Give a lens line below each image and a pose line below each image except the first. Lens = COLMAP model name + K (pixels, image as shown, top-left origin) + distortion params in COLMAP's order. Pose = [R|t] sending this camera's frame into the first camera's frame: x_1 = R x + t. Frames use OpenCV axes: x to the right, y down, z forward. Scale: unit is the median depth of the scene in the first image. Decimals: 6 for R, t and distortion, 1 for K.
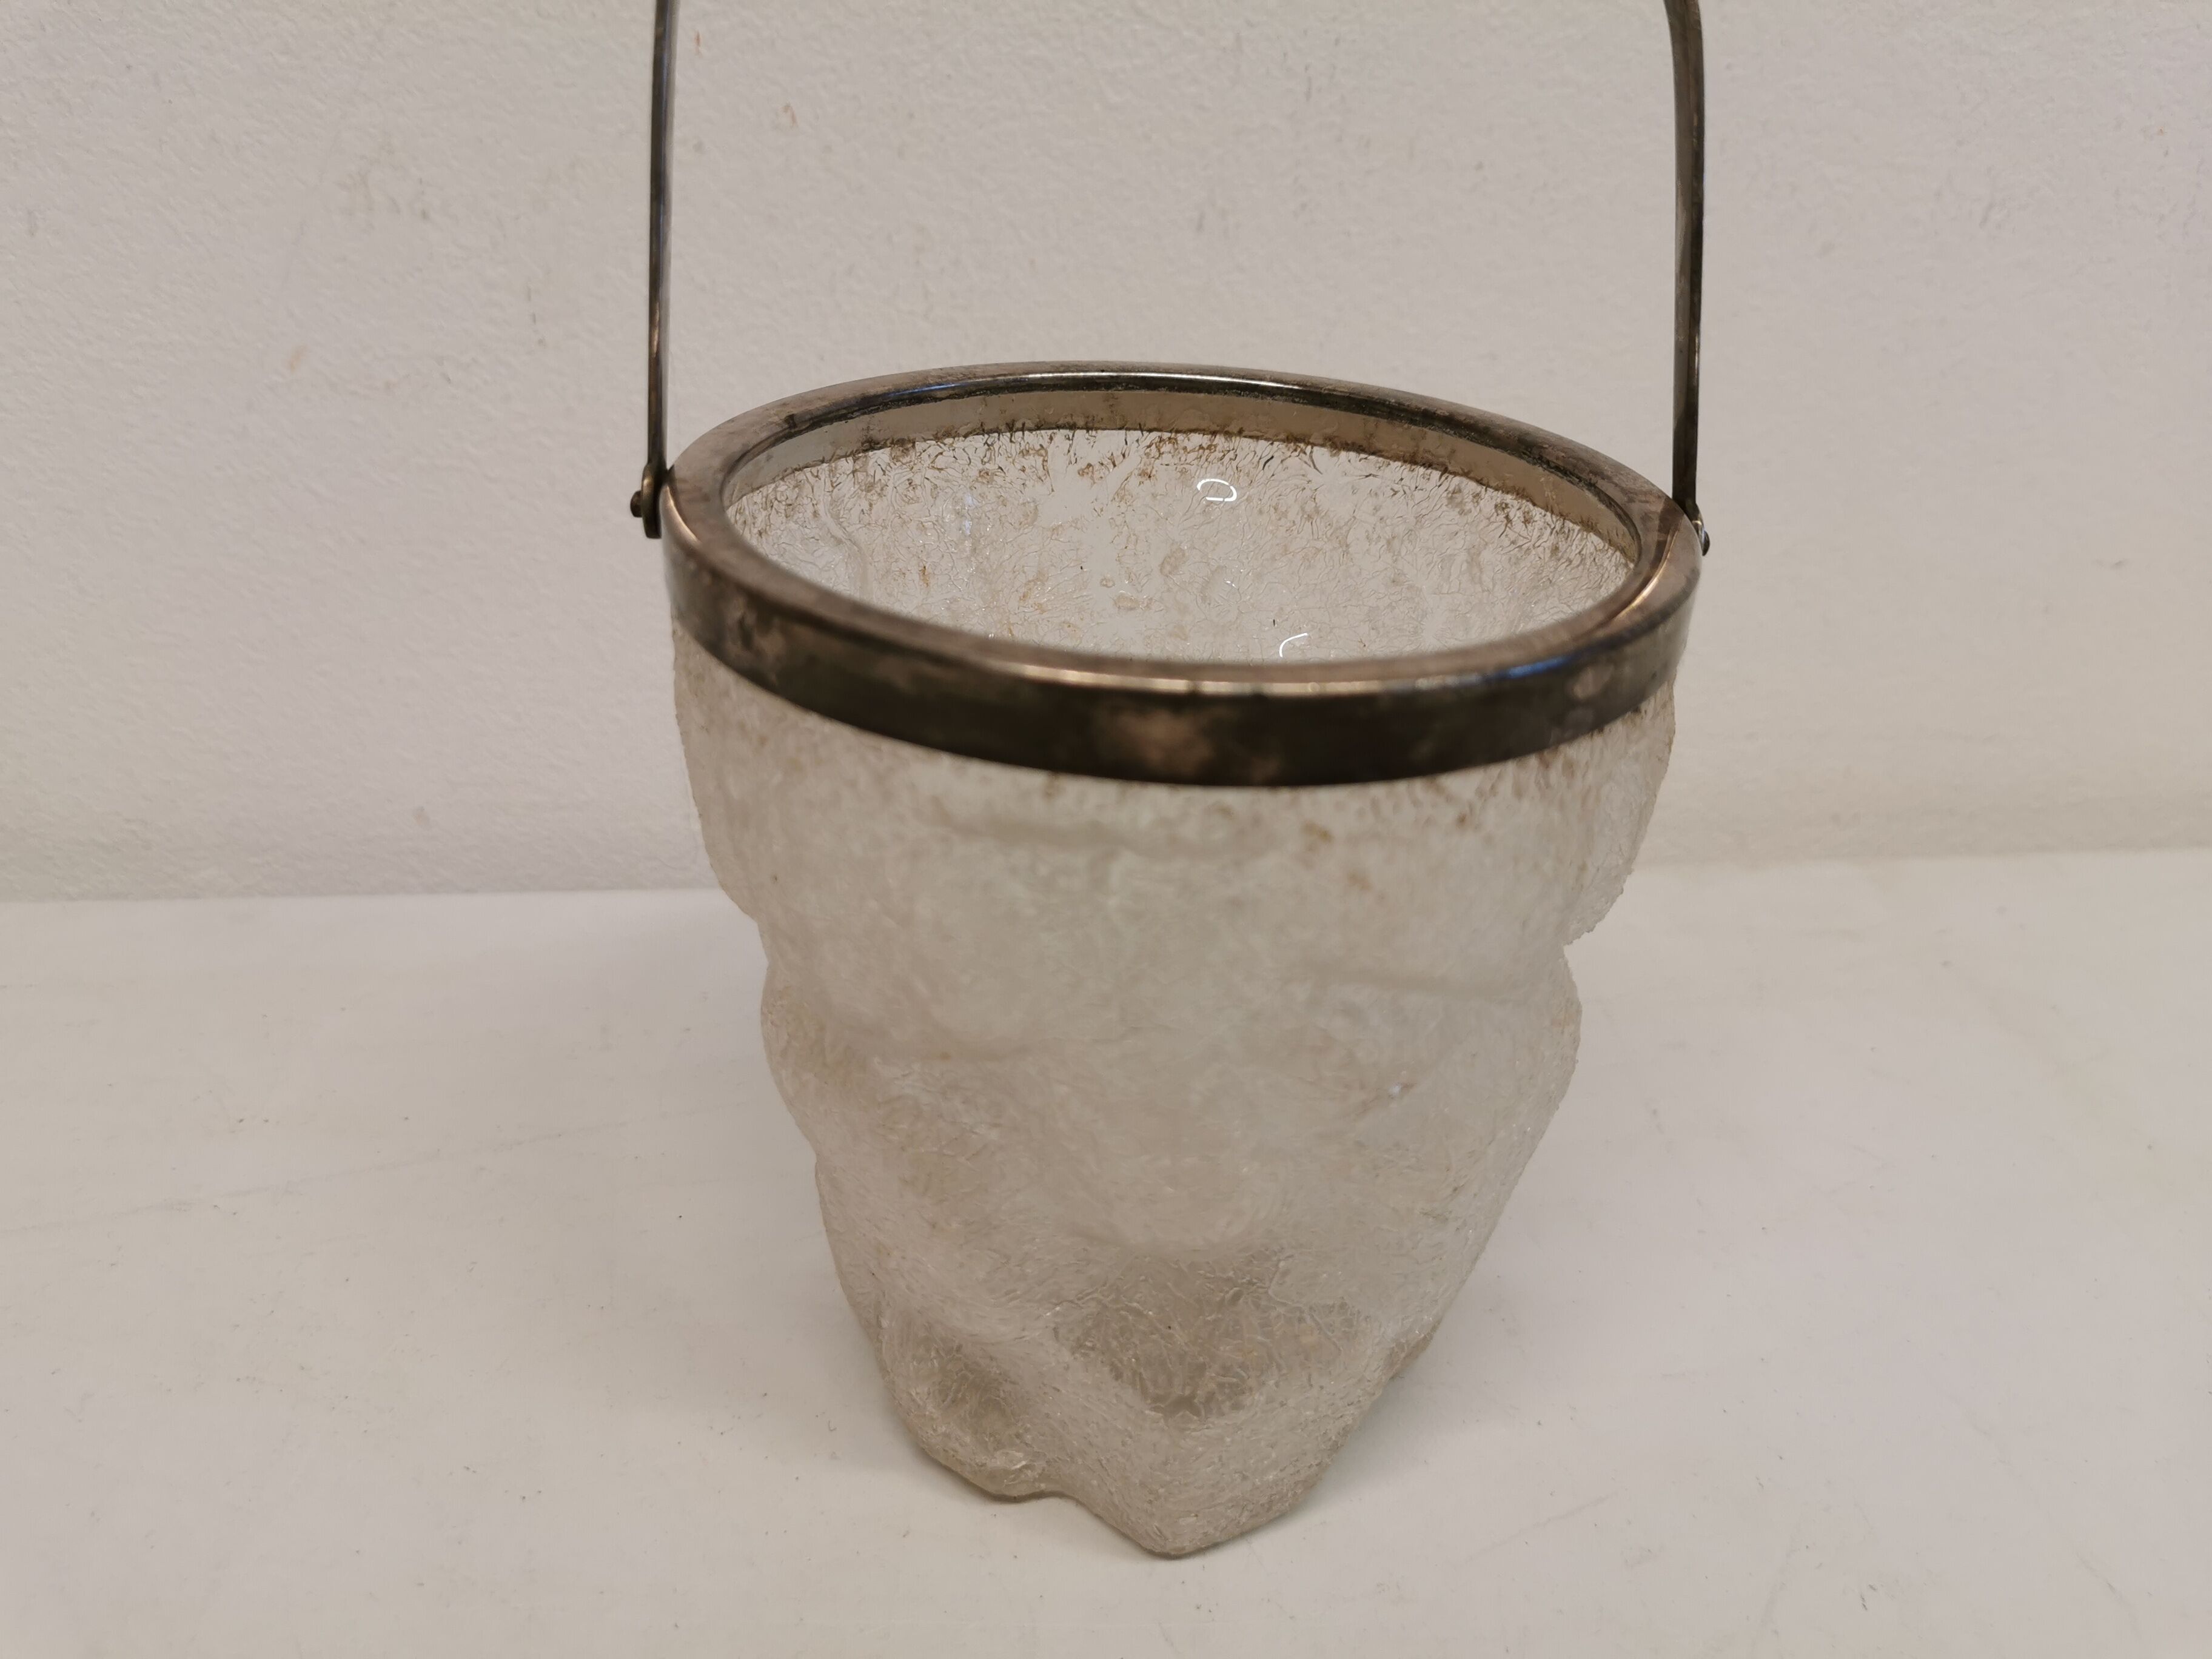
lens RADIAL K [[1821.3, 0, 1106.0], [0, 1821.3, 829.5], [0, 0, 1]] dist [-0.023615, -0.002670]
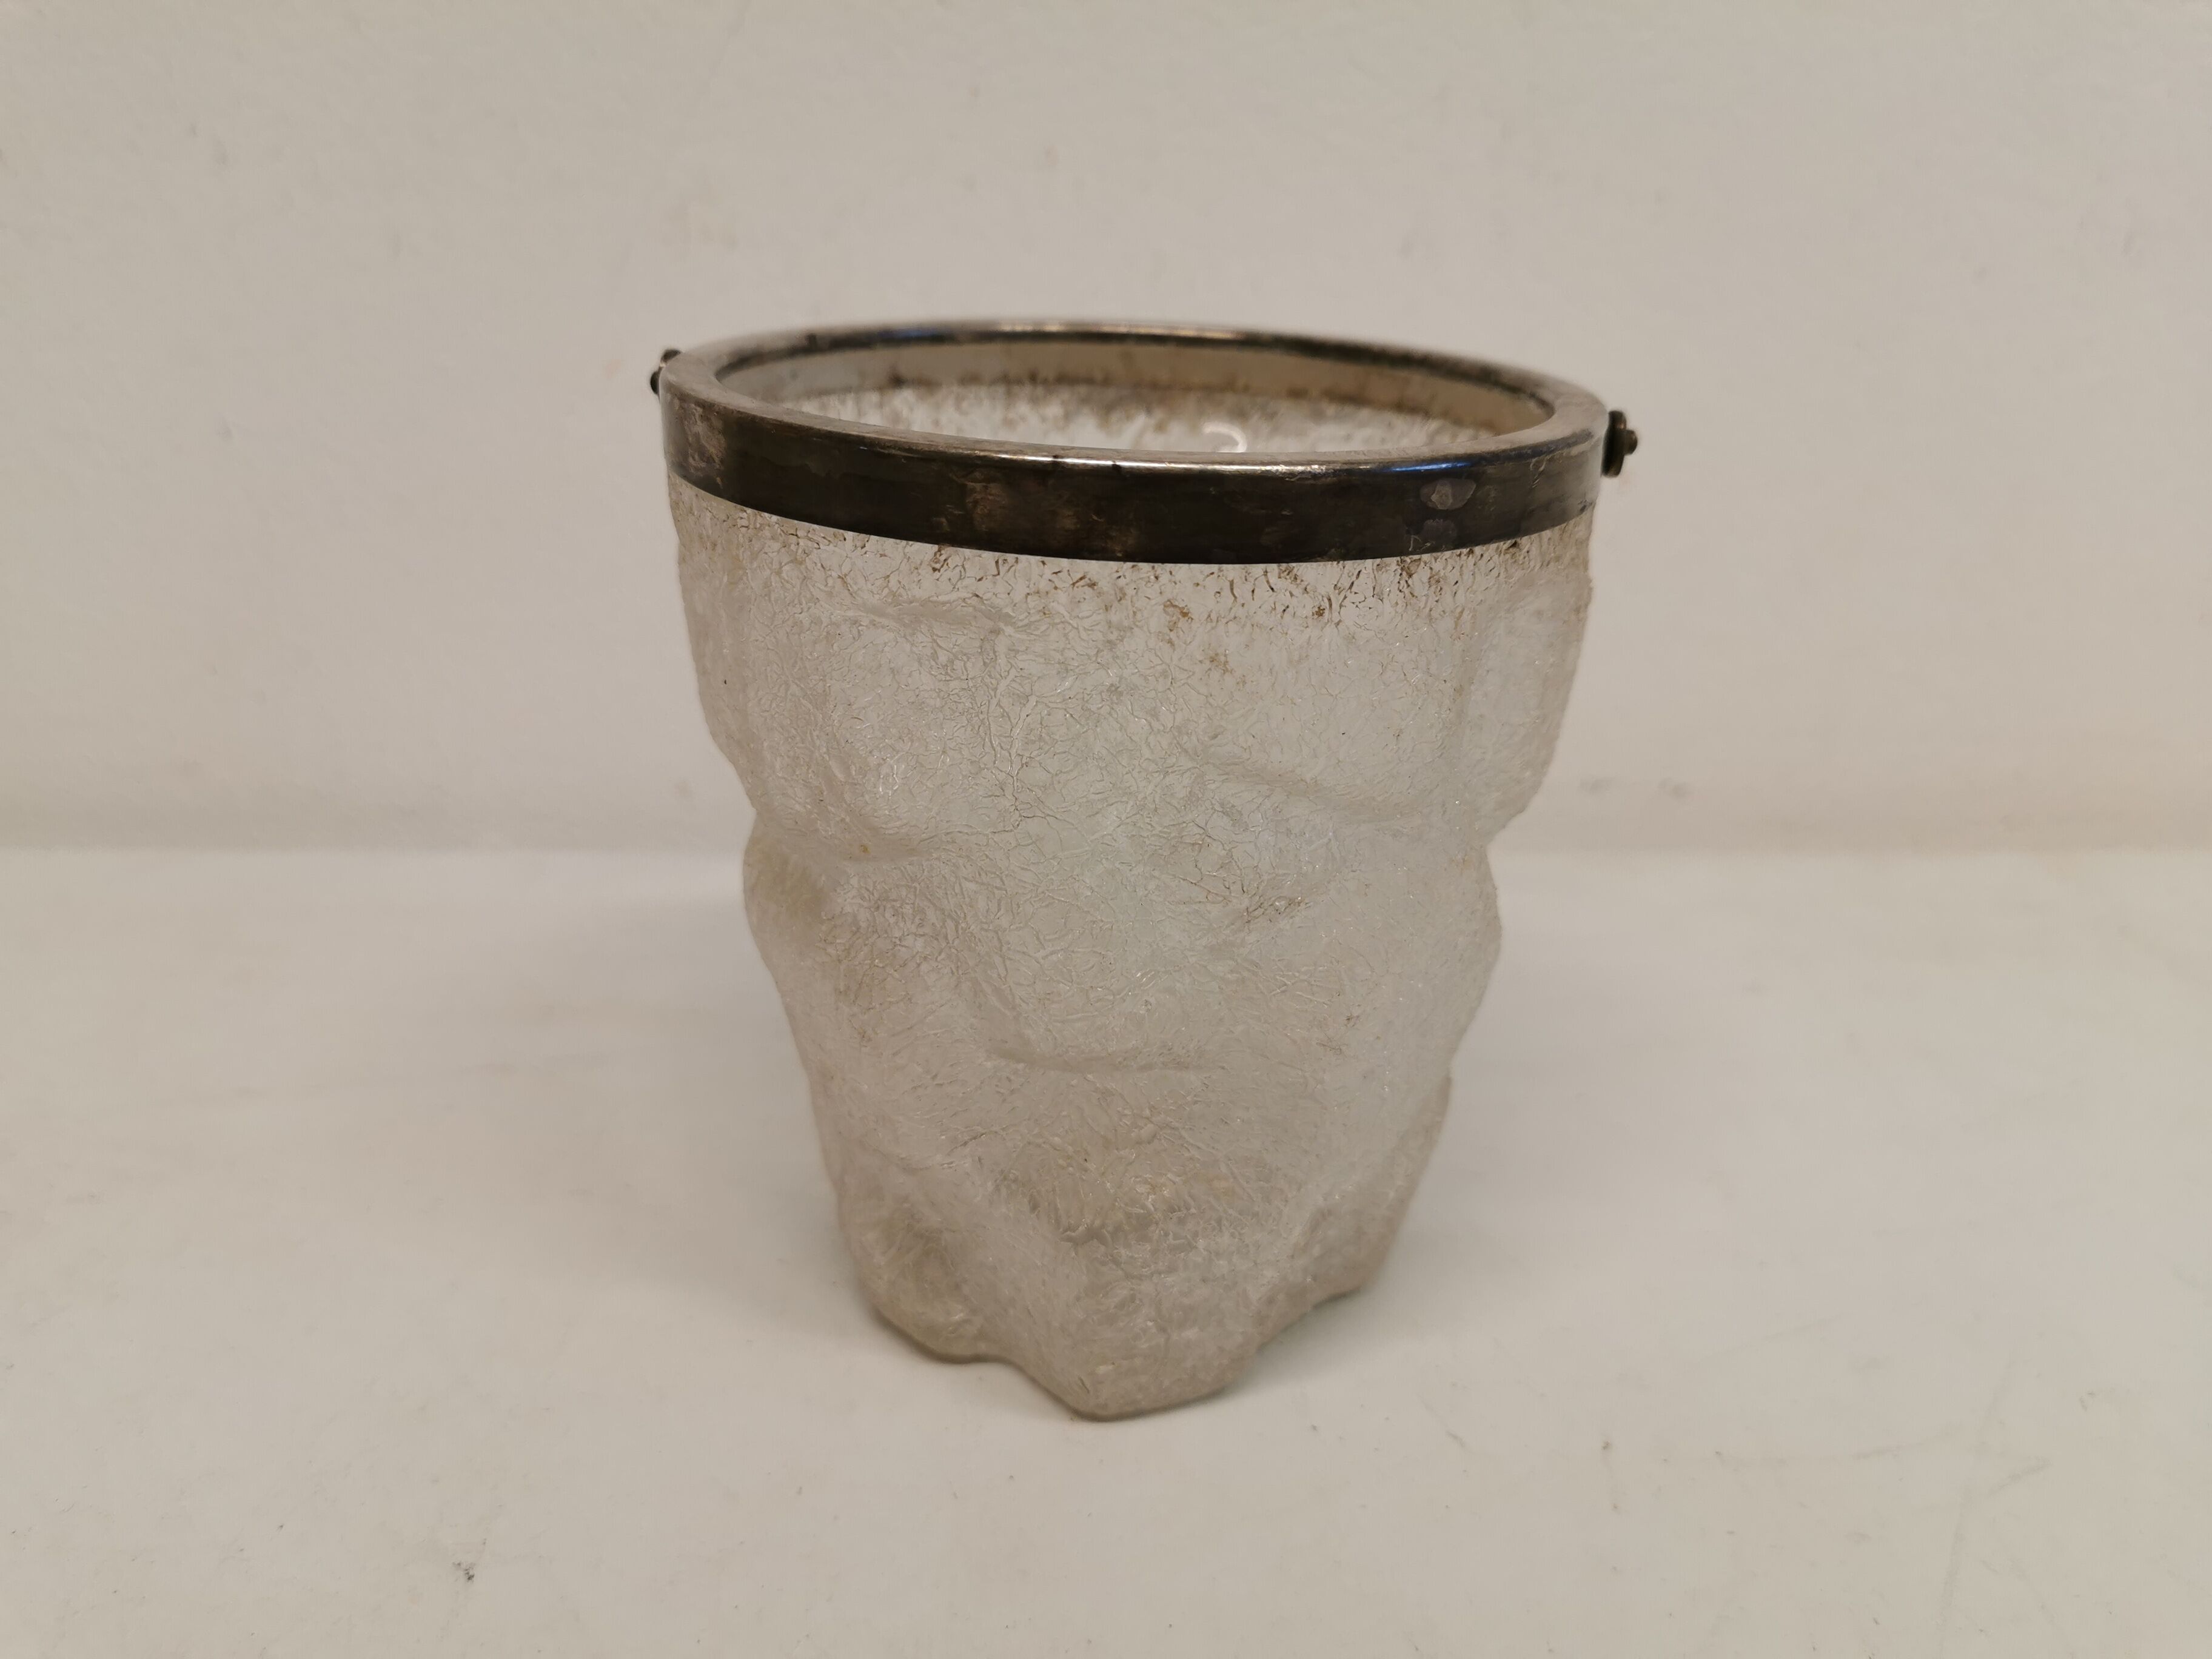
lens RADIAL K [[1821.3, 0, 1106.0], [0, 1821.3, 829.5], [0, 0, 1]] dist [-0.023615, -0.002670]
pose [[0.991568, 0.042964, -0.122257, 0.149009], [-0.055946, 0.992917, -0.104816, 0.174303], [0.116888, 0.110772, 0.986948, -0.045518]]
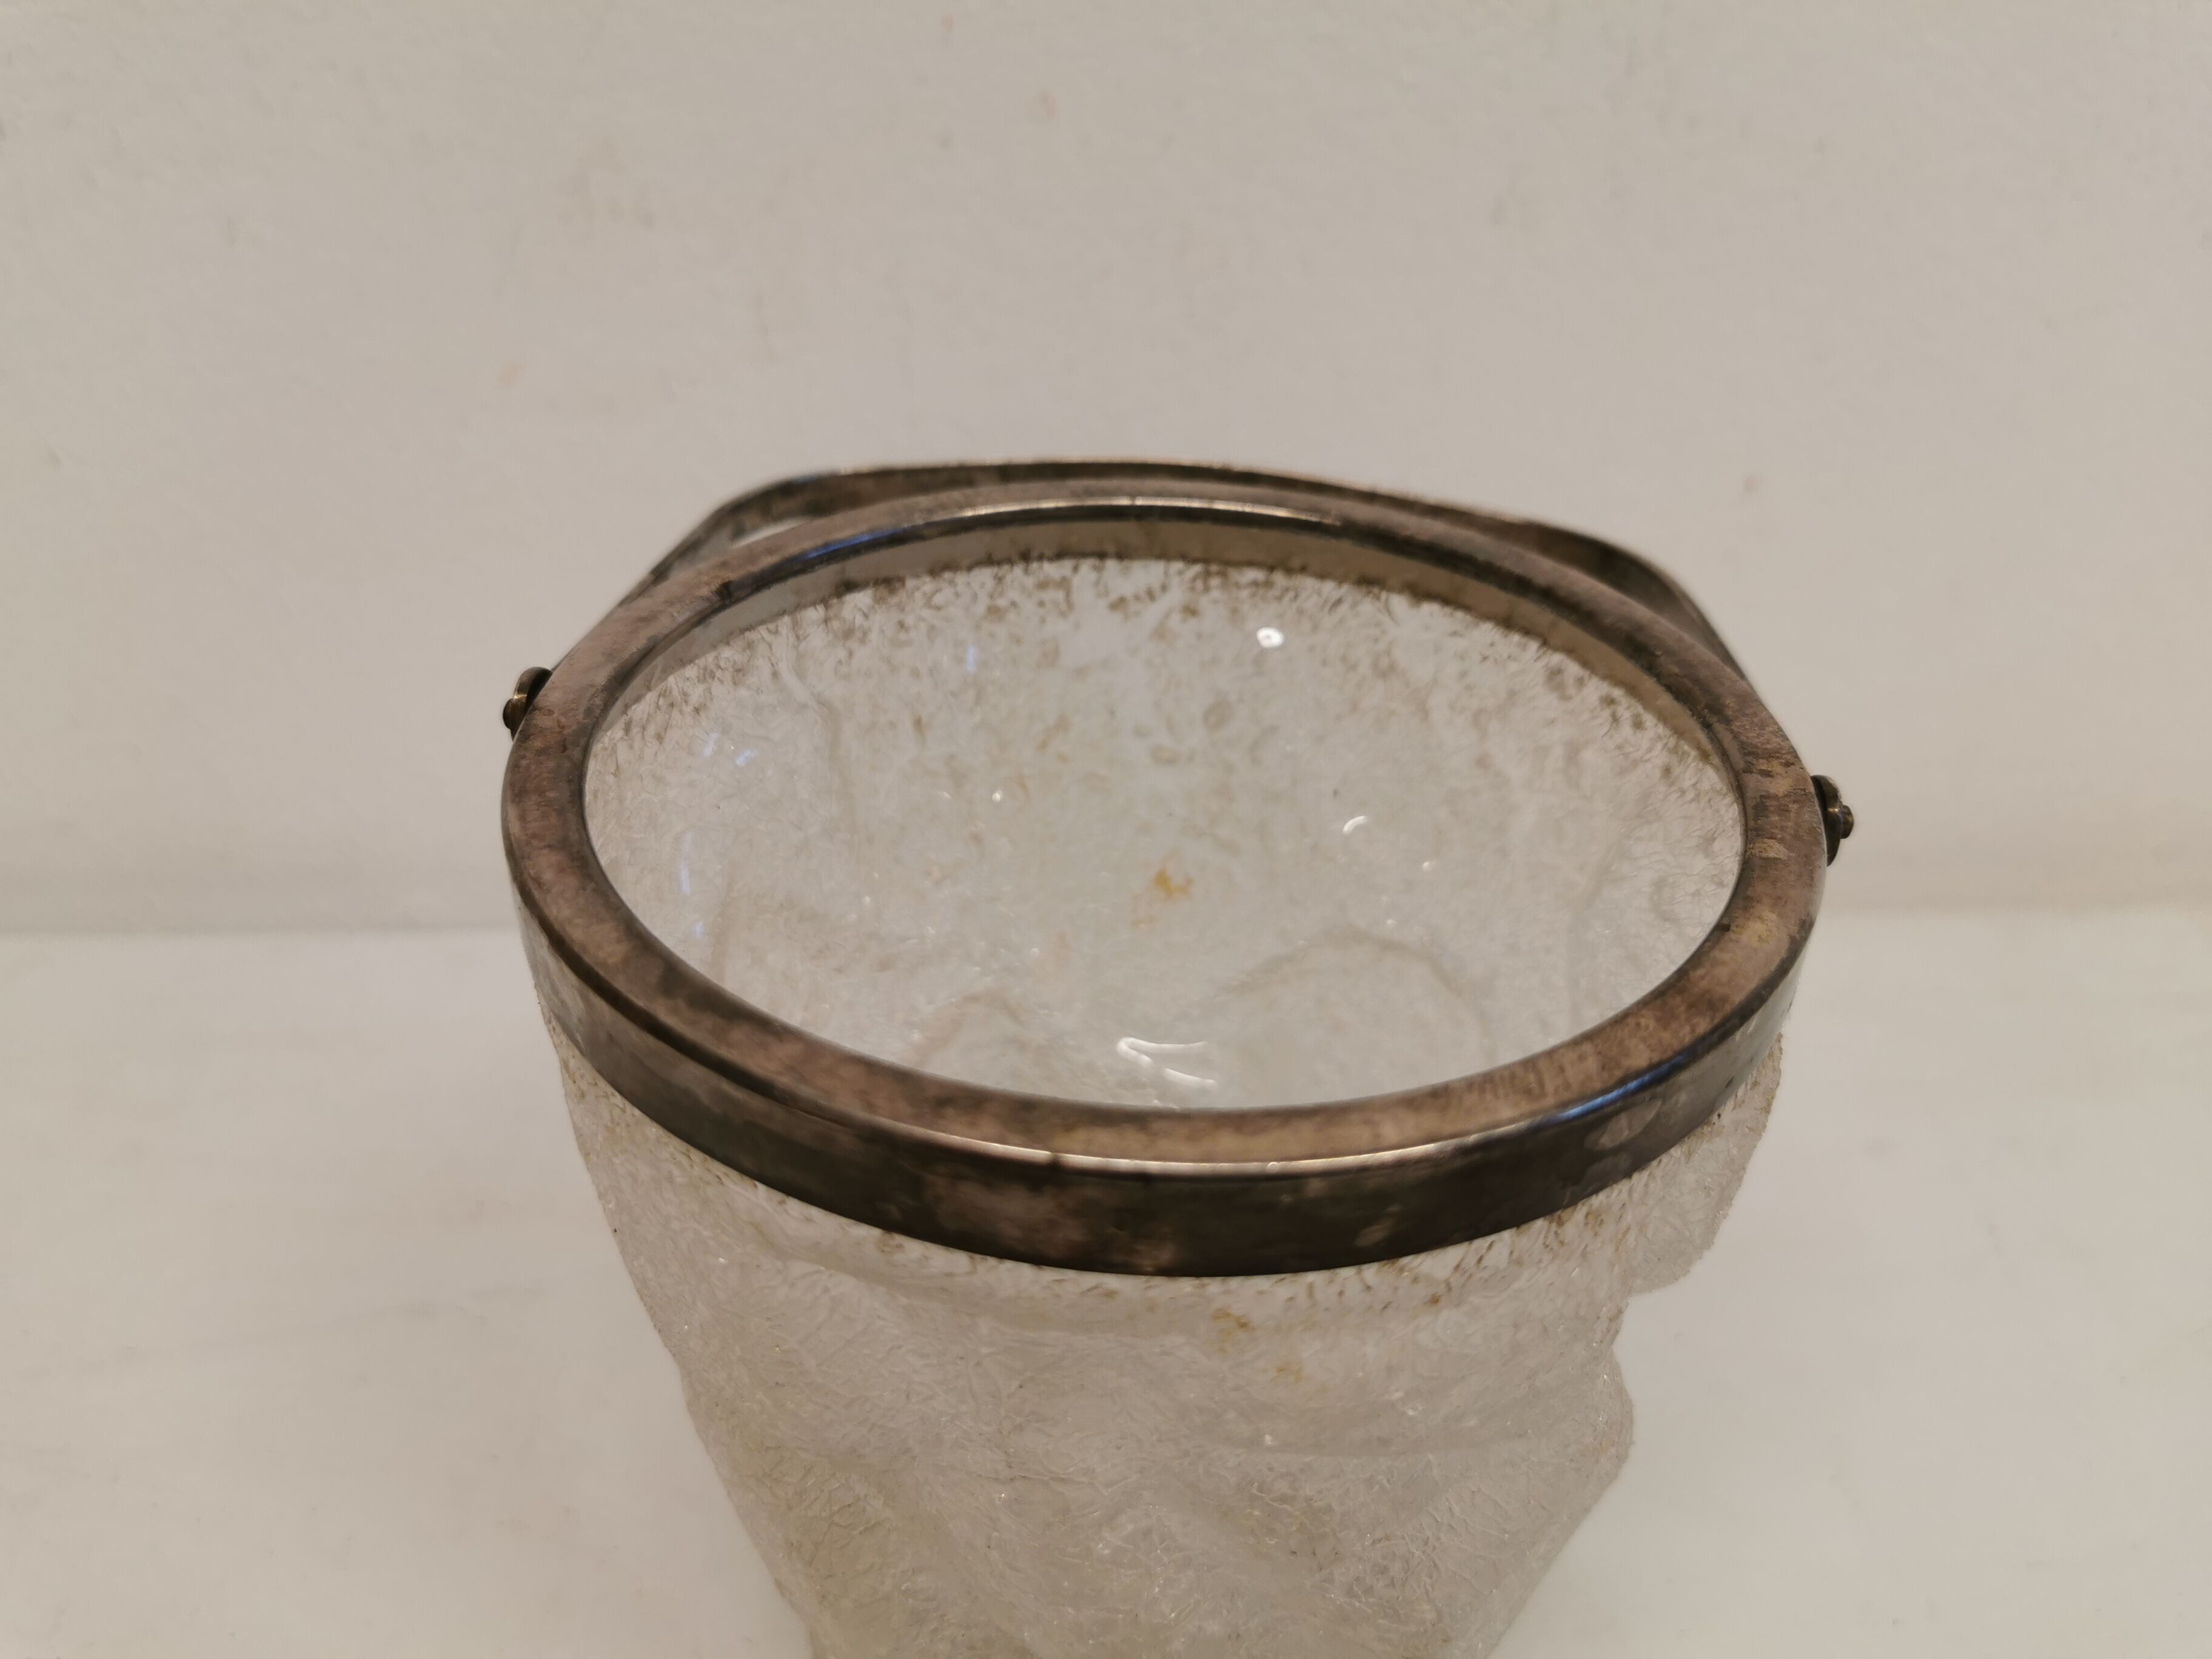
lens RADIAL K [[1821.3, 0, 1106.0], [0, 1821.3, 829.5], [0, 0, 1]] dist [-0.023615, -0.002670]
pose [[0.991213, 0.056843, -0.119441, 0.100284], [-0.046796, 0.995255, 0.085304, -0.185368], [0.123723, -0.078965, 0.989170, 0.181203]]
